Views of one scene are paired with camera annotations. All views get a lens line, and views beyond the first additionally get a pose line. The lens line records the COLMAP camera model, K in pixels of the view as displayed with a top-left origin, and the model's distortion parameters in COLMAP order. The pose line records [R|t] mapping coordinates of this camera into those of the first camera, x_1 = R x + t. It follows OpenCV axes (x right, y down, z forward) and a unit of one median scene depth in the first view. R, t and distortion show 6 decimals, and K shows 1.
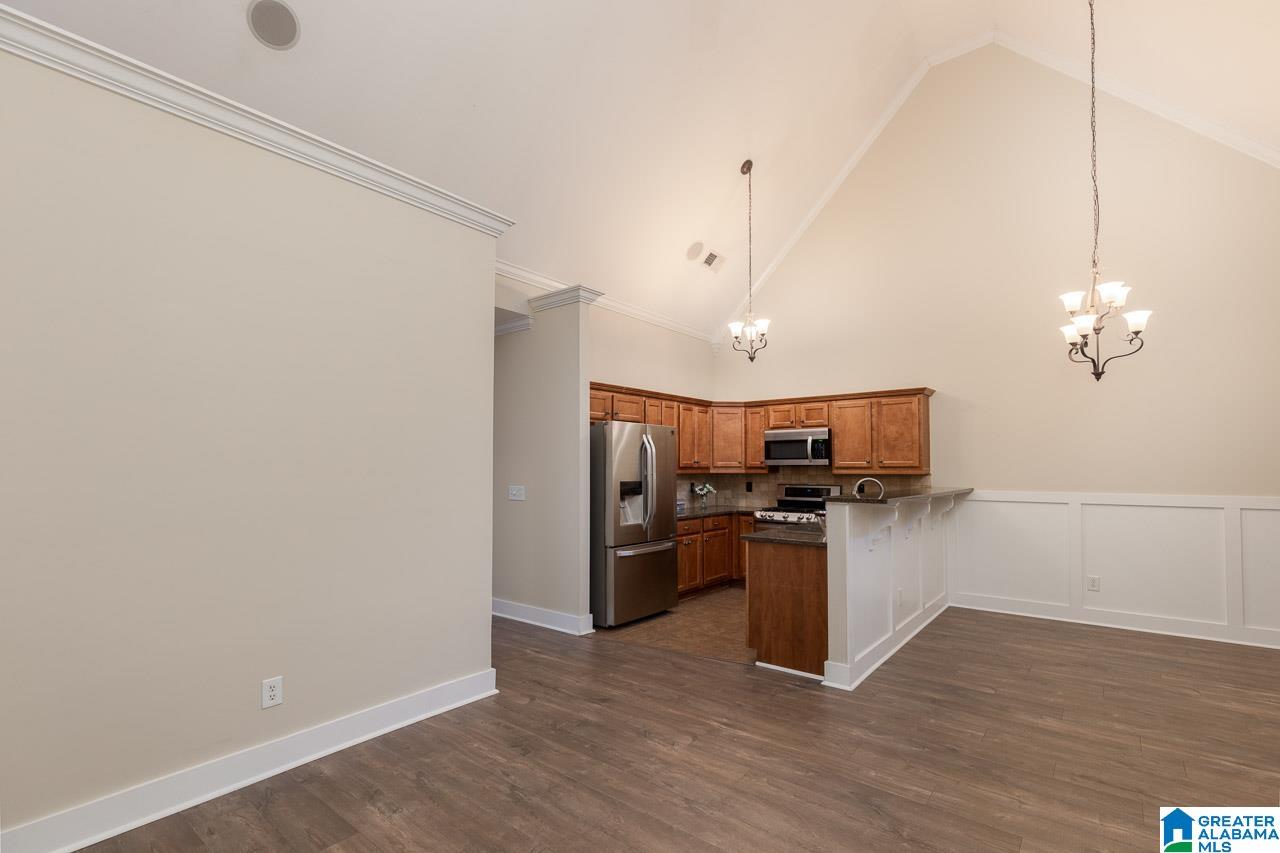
lens RADIAL K [[577.1, 0, 649.4], [0, 577.1, 448.6], [0, 0, 1]] dist [0.004793, -0.001735]
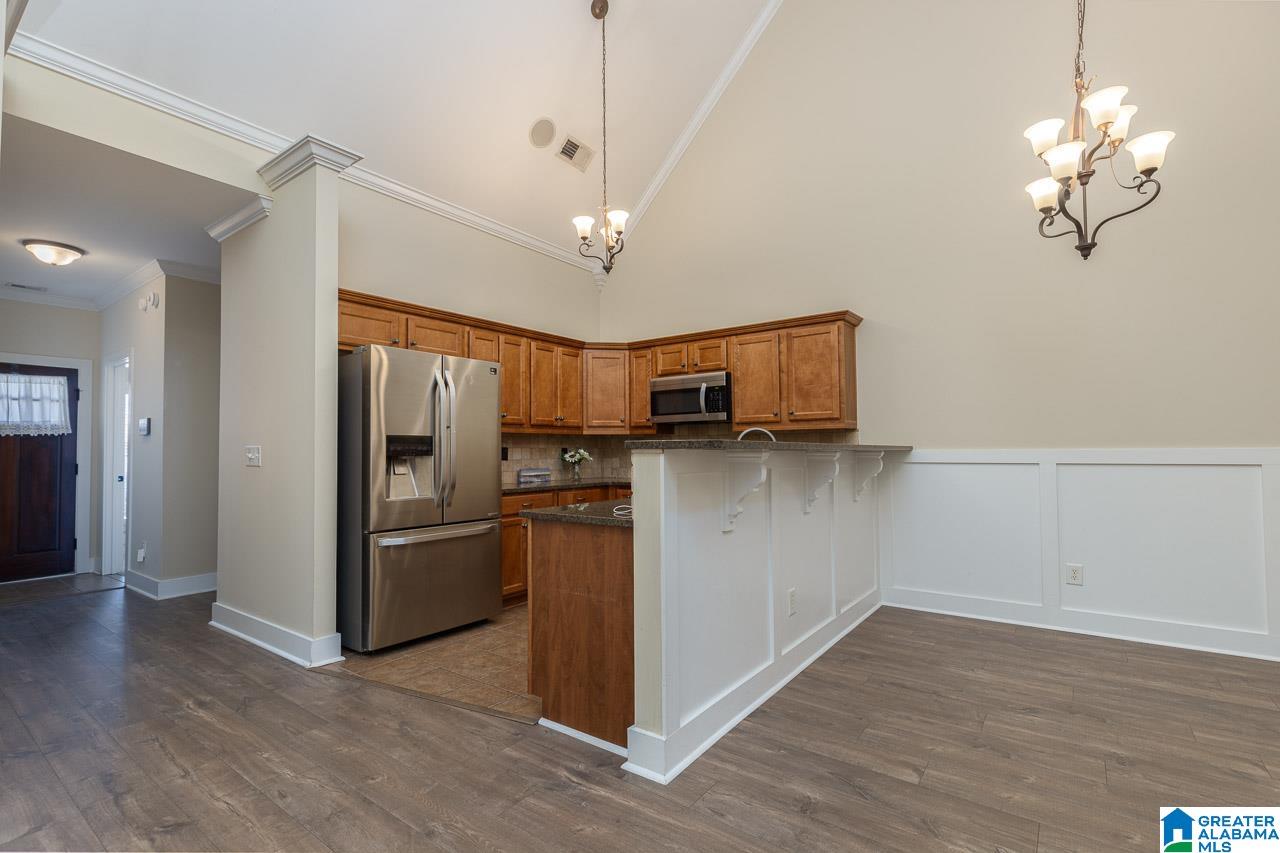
lens RADIAL K [[577.1, 0, 640.0], [0, 577.1, 431.5], [0, 0, 1]] dist [0.004793, -0.001735]
pose [[0.999542, -0.006739, 0.029512, 0.214781], [0.006830, 0.999972, -0.002968, 0.055322], [-0.029491, 0.003168, 0.999560, 0.305614]]
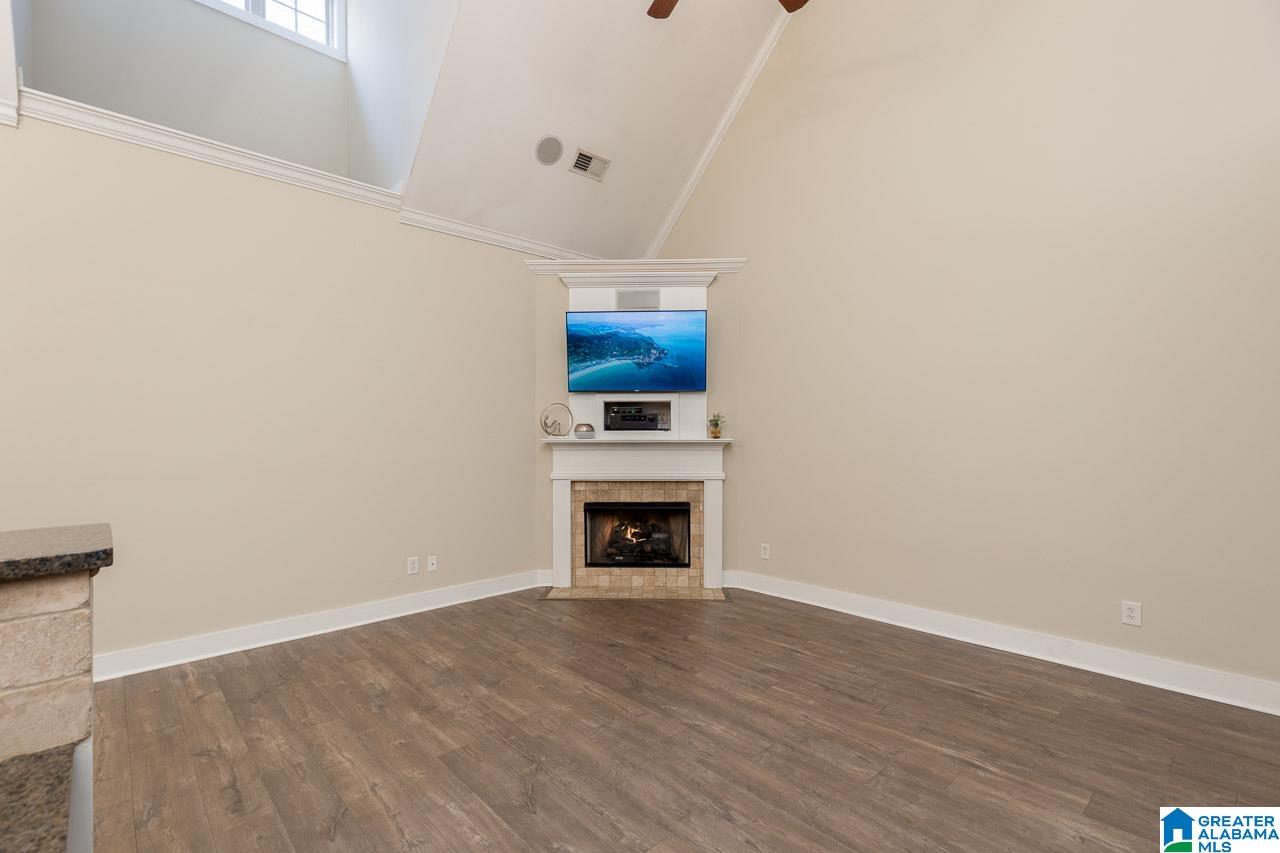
lens RADIAL K [[577.1, 0, 643.7], [0, 577.1, 430.2], [0, 0, 1]] dist [0.004793, -0.001735]
pose [[-0.988492, 0.003207, 0.151240, 0.027852], [-0.002308, 0.999339, -0.036274, 0.027985], [-0.151256, -0.036205, -0.987831, 0.878459]]
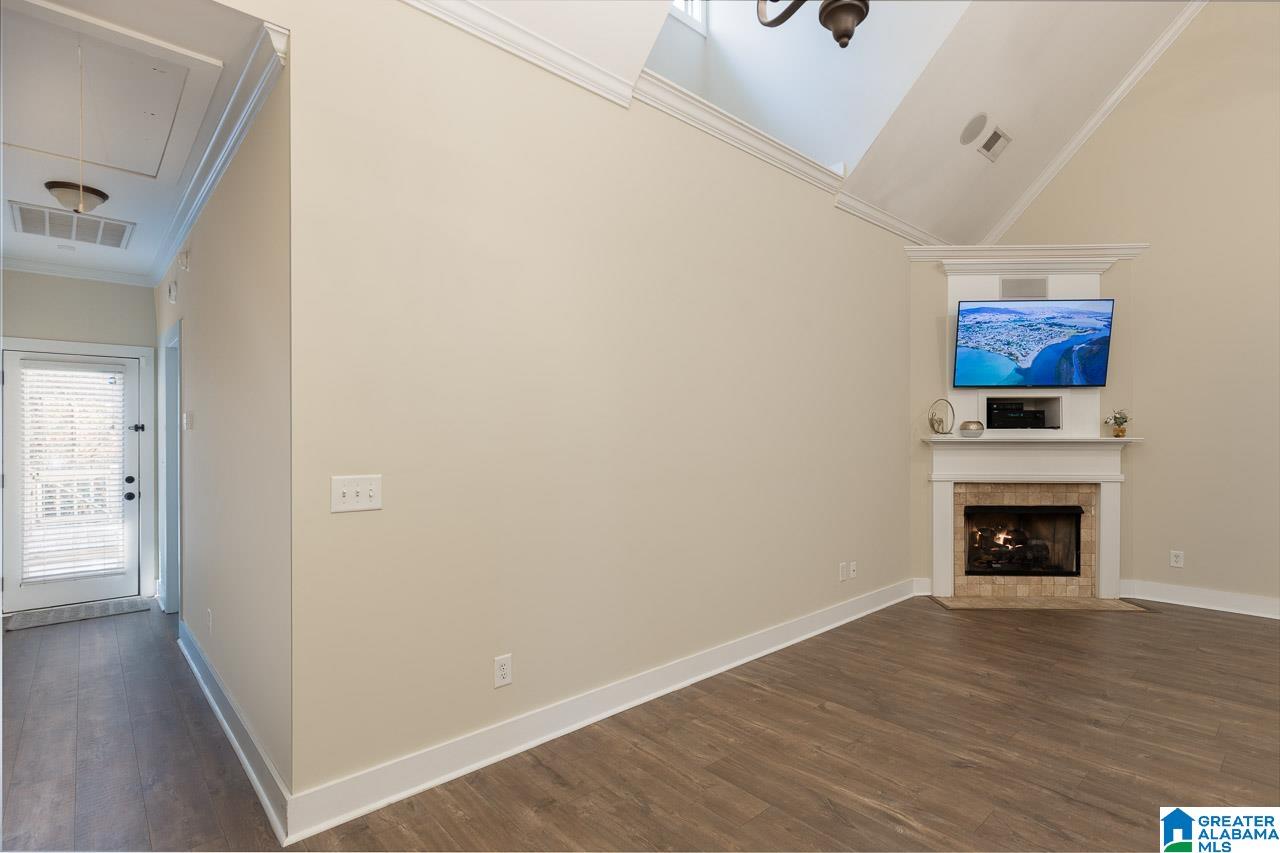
lens RADIAL K [[625.6, 0, 635.6], [0, 625.6, 431.8], [0, 0, 1]] dist [-0.013592, 0.004900]
pose [[-0.985487, -0.001659, 0.169743, 0.643631], [-0.006961, 0.999506, -0.030643, 0.032130], [-0.169609, -0.031380, -0.985012, 0.989316]]
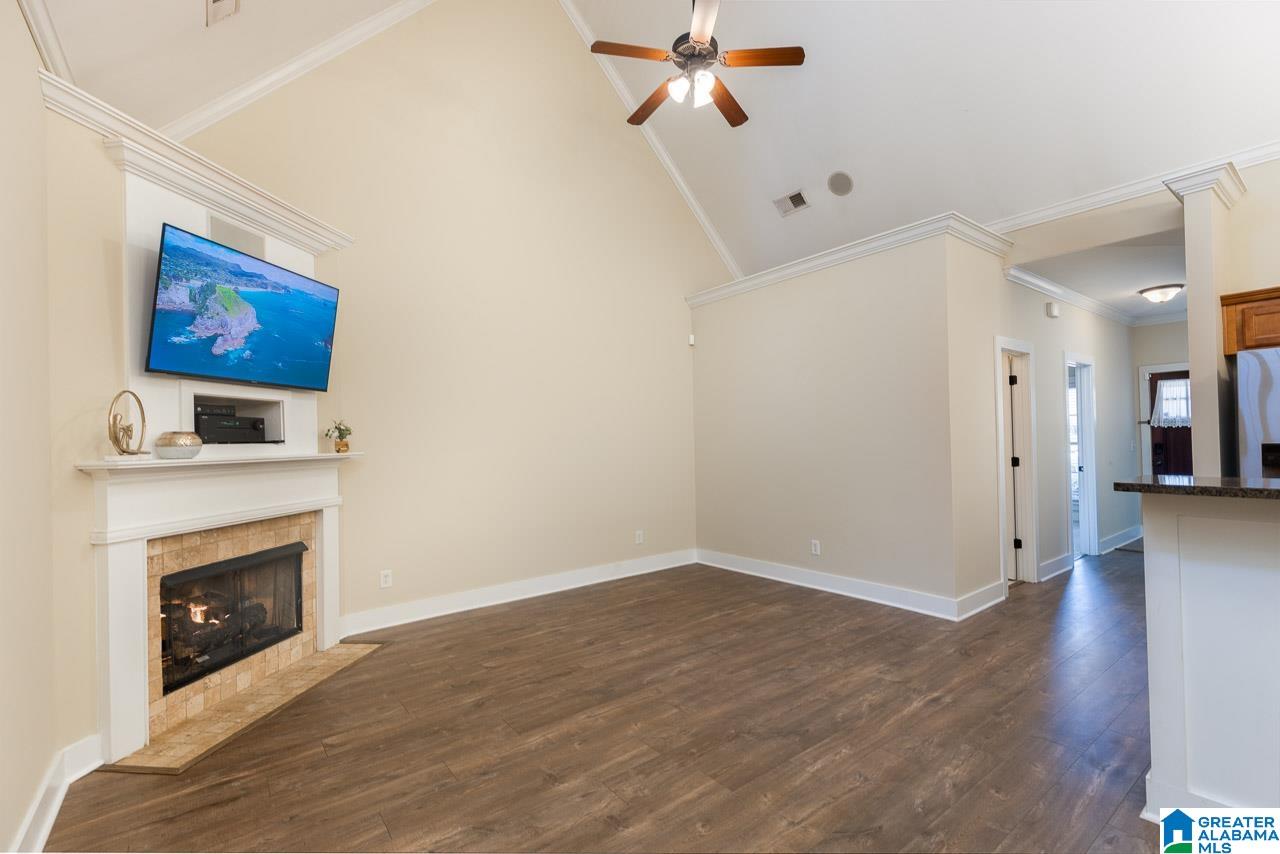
lens RADIAL K [[577.1, 0, 648.3], [0, 577.1, 430.9], [0, 0, 1]] dist [0.004793, -0.001735]
pose [[-0.242532, -0.008826, -0.970103, 0.710457], [0.056593, 0.998127, -0.023230, 0.018158], [0.968491, -0.060535, -0.241579, 0.480029]]
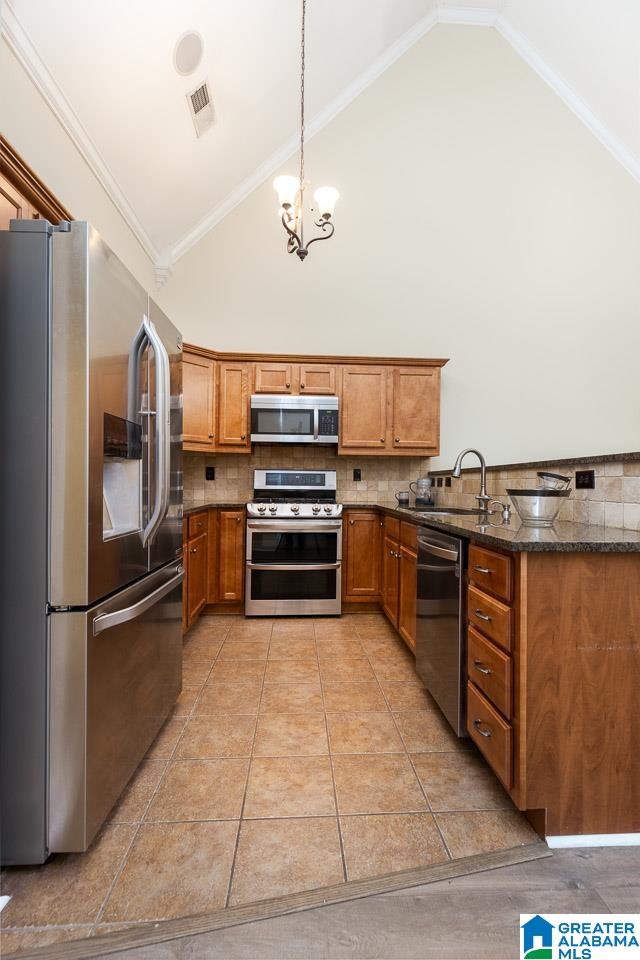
lens RADIAL K [[432.9, 0, 325.0], [0, 432.9, 476.7], [0, 0, 1]] dist [0.004793, -0.001735]
pose [[0.752343, 0.019479, 0.658483, -0.116671], [-0.034175, 0.999371, 0.009483, 0.085855], [-0.657884, -0.029638, 0.752536, 0.688812]]
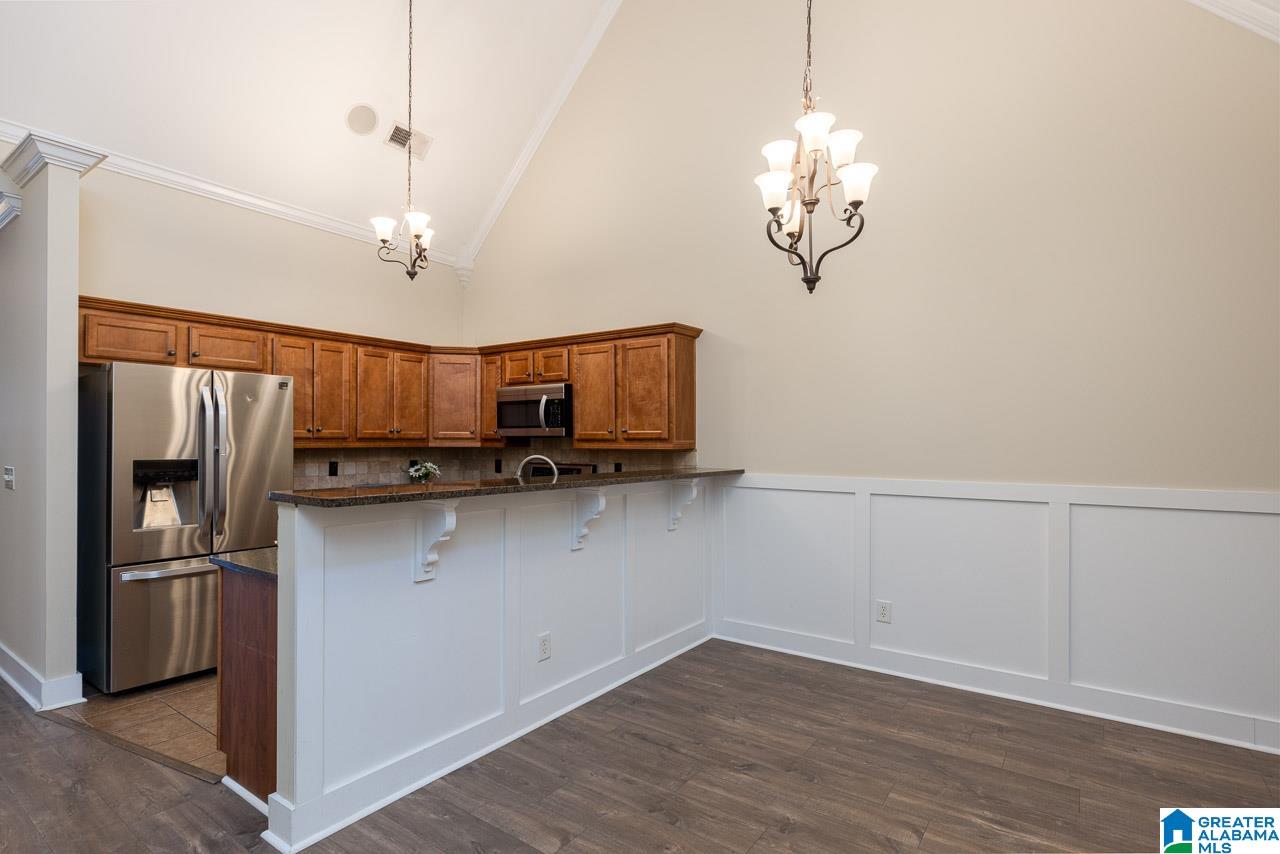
lens RADIAL K [[625.6, 0, 643.9], [0, 625.6, 436.0], [0, 0, 1]] dist [-0.013592, 0.004900]
pose [[0.998858, 0.002687, 0.047712, 0.453920], [-0.003924, 0.999658, 0.025866, 0.010636], [-0.047626, -0.026023, 0.998526, 0.293065]]
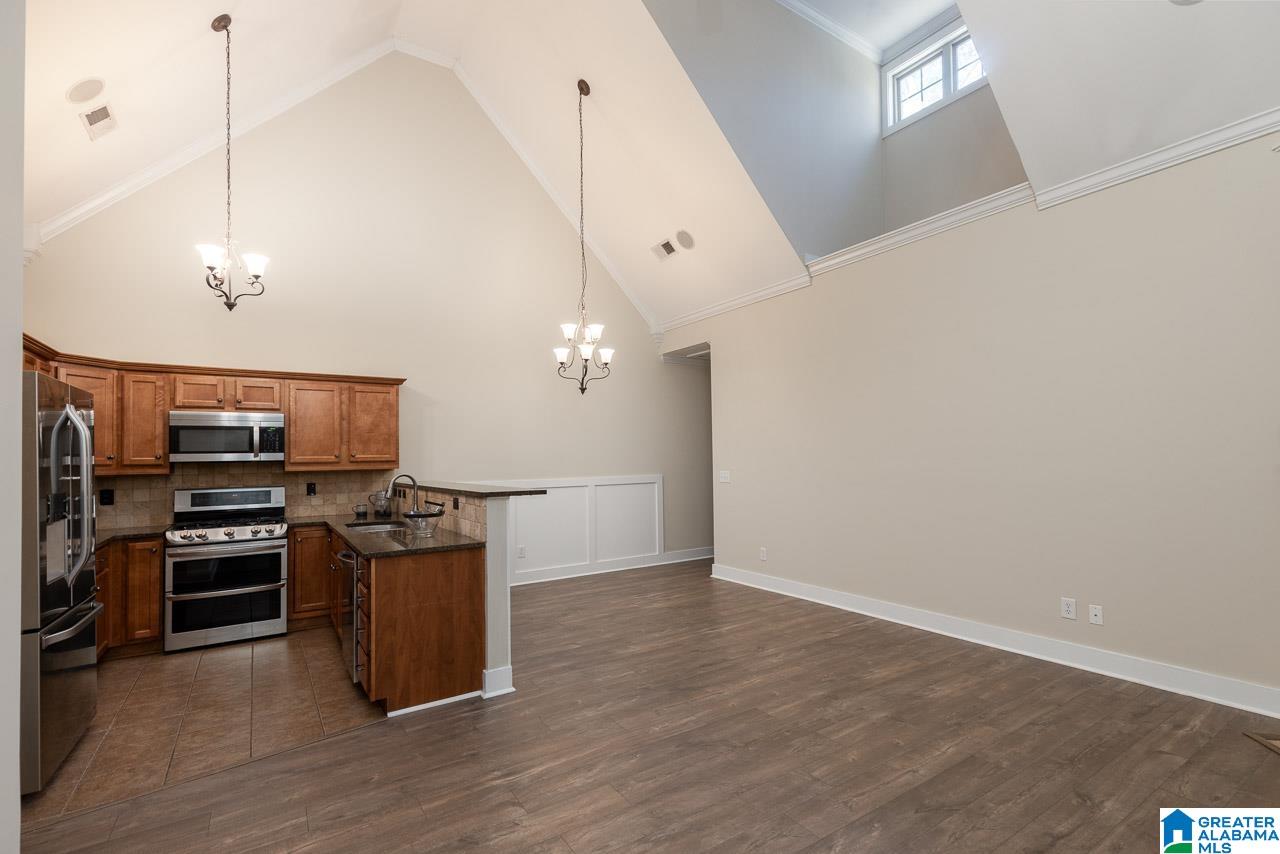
lens RADIAL K [[577.1, 0, 662.0], [0, 577.1, 443.0], [0, 0, 1]] dist [0.004793, -0.001735]
pose [[0.301399, 0.021613, 0.953253, -0.351701], [-0.015550, 0.999722, -0.017749, 0.013182], [-0.953371, -0.009474, 0.301651, 0.331923]]
